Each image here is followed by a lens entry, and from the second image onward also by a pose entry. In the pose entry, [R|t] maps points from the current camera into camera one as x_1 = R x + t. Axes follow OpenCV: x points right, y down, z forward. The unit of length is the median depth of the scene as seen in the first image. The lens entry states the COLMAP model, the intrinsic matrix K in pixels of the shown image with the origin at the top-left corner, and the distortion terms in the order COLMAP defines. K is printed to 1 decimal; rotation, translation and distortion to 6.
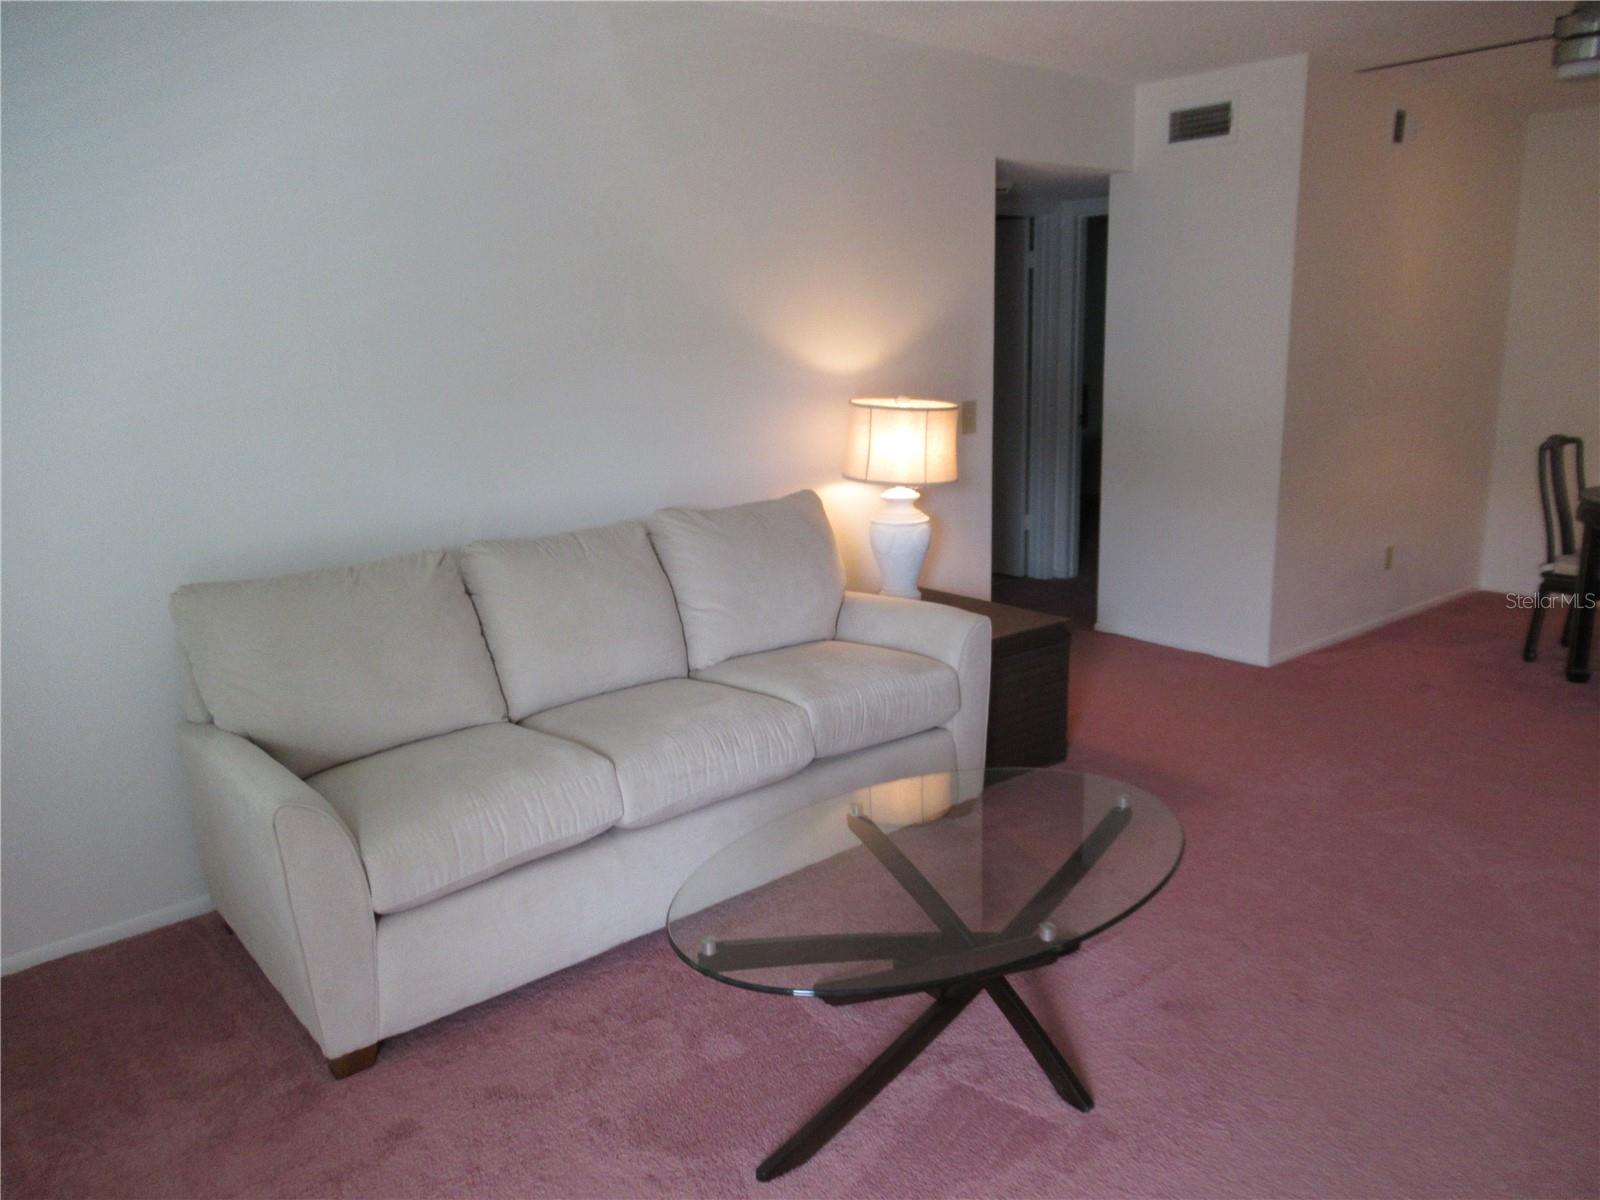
lens RADIAL K [[1225.3, 0, 799.2], [0, 1225.3, 585.5], [0, 0, 1]] dist [0.024226, 0.000850]
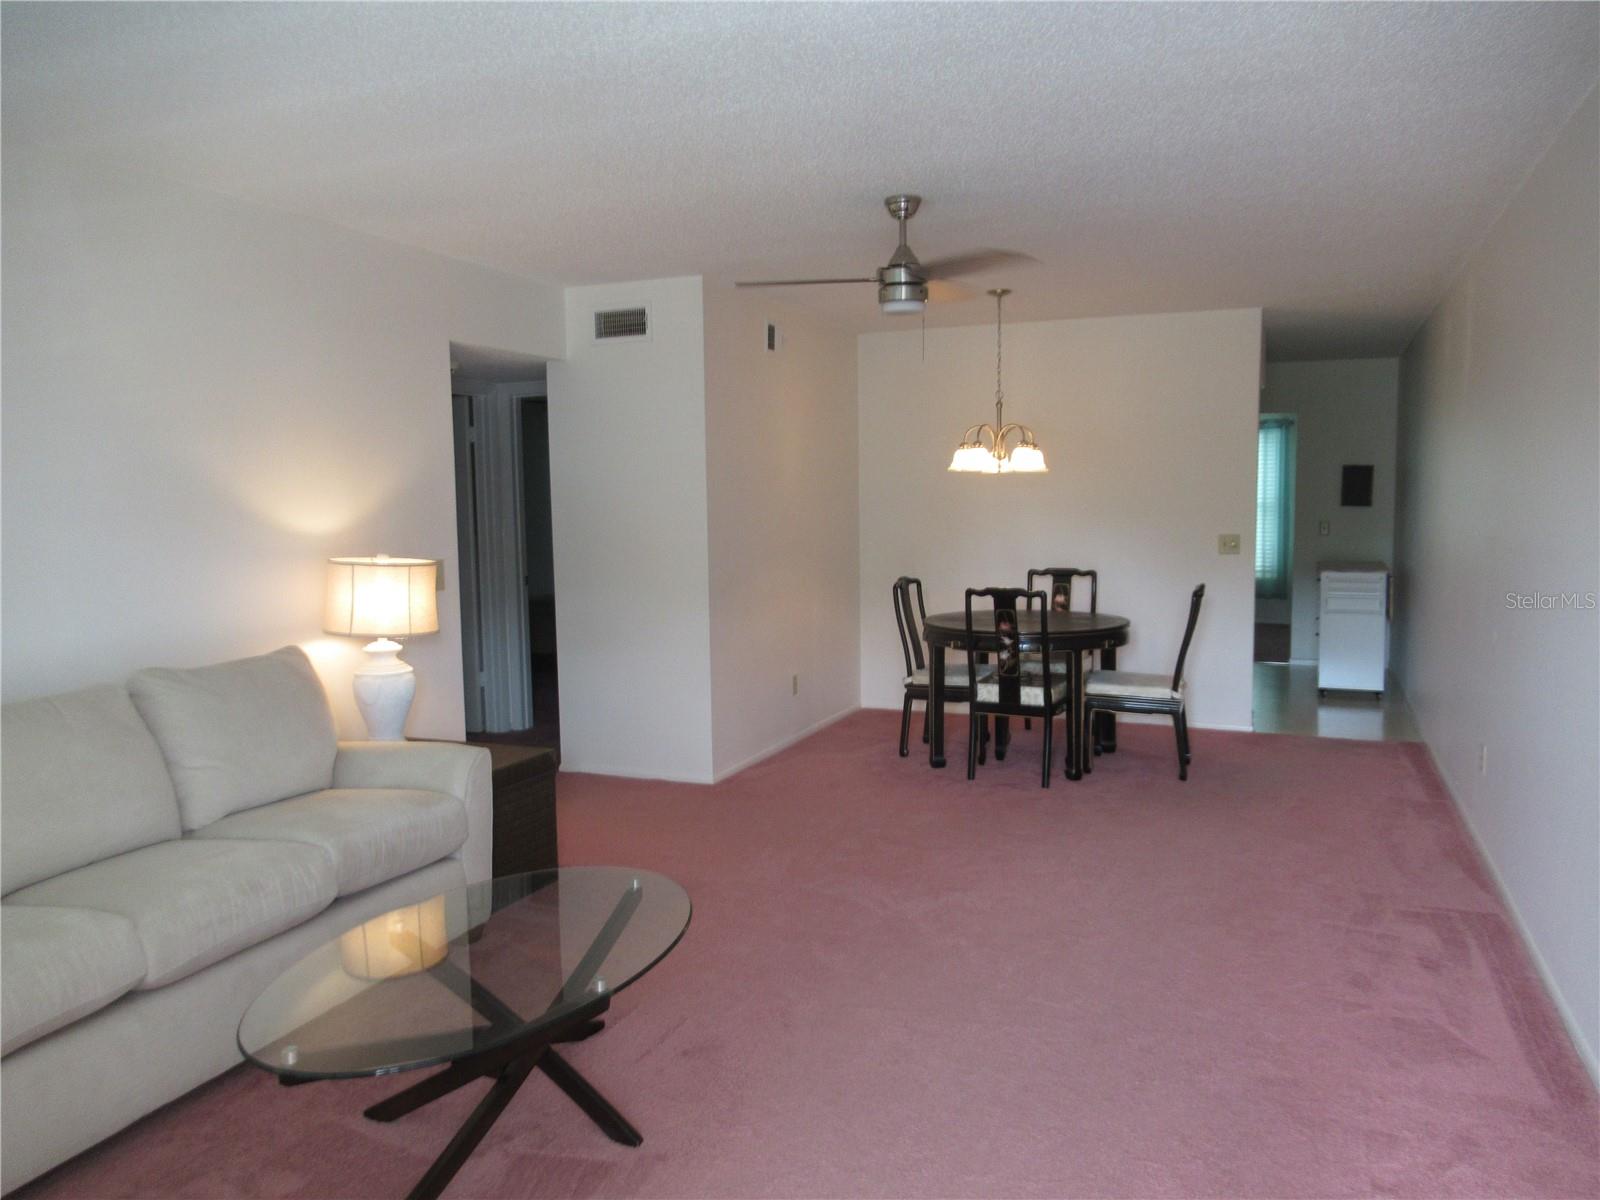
lens RADIAL K [[1206.1, 0, 796.3], [0, 1206.1, 603.4], [0, 0, 1]] dist [0.022611, 0.000093]
pose [[0.892322, -0.042672, 0.449377, -0.068205], [0.098584, 0.989912, -0.101758, 0.029809], [-0.440502, 0.135102, 0.887528, -0.078646]]
